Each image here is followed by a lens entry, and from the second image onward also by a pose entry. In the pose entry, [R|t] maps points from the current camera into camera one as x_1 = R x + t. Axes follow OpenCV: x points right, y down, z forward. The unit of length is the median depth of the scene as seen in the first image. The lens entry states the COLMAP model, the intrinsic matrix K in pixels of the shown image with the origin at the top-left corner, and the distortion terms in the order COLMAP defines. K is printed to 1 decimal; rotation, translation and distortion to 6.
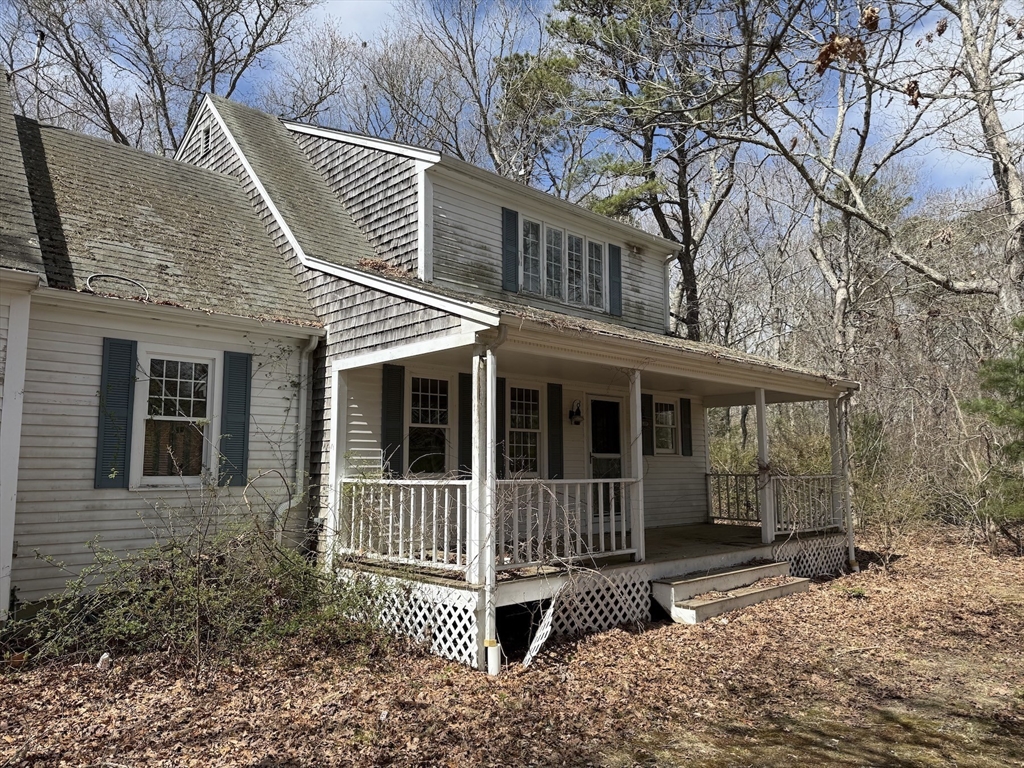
lens RADIAL K [[710.2, 0, 510.5], [0, 710.2, 379.5], [0, 0, 1]] dist [0.057843, -0.009924]
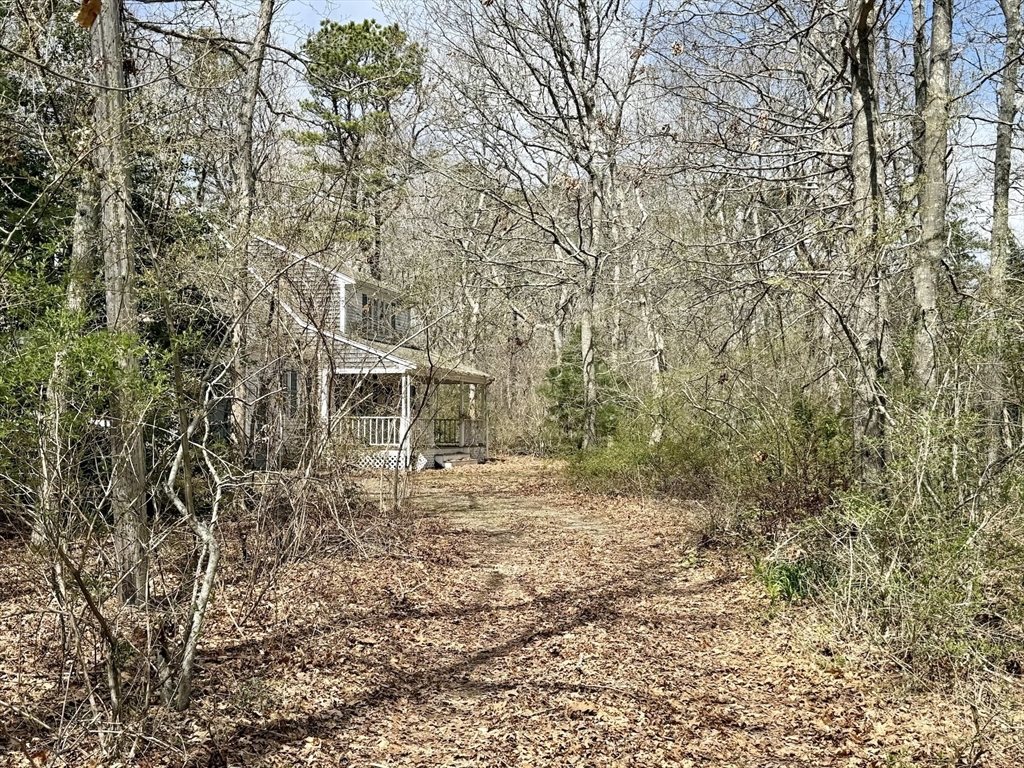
lens RADIAL K [[1193.7, 0, 512.1], [0, 1193.7, 384.1], [0, 0, 1]] dist [0.001183, 0.000000]
pose [[0.854797, 0.030217, 0.518082, -1.893351], [-0.074533, 0.995102, 0.064936, -0.302227], [-0.513582, -0.094122, 0.852862, -2.970312]]
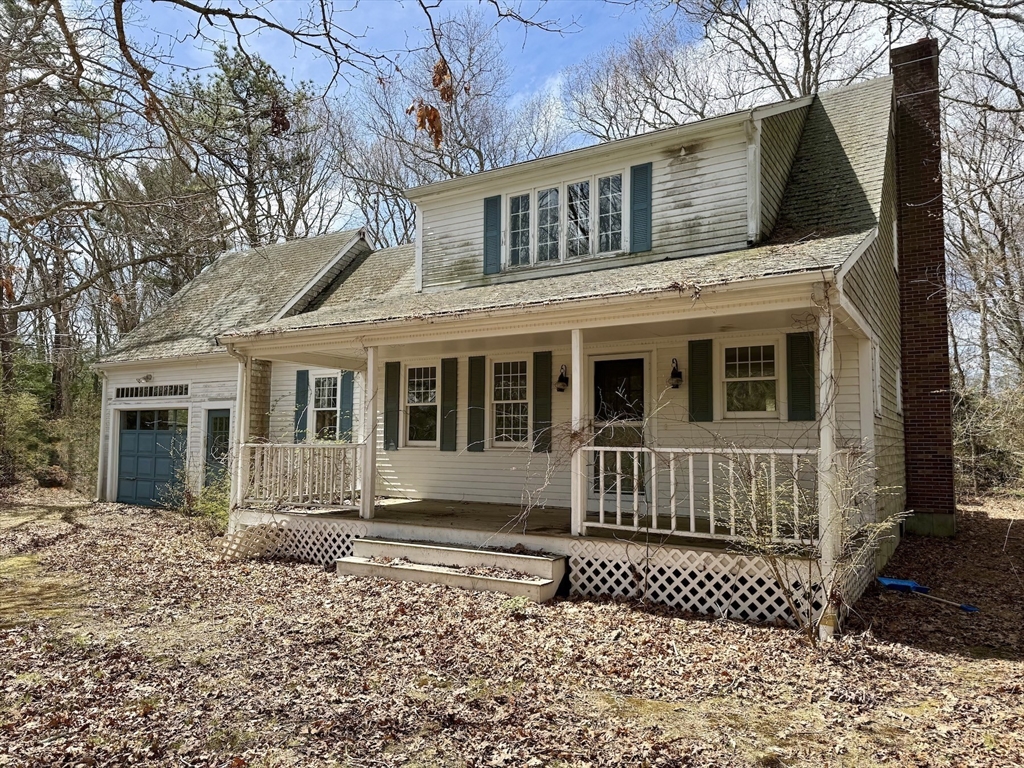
lens RADIAL K [[710.2, 0, 507.0], [0, 710.2, 383.3], [0, 0, 1]] dist [0.057843, -0.009924]
pose [[0.240073, -0.080969, -0.967372, 1.292147], [0.104581, 0.992873, -0.057149, 0.130618], [0.965105, -0.087449, 0.246830, 0.932780]]
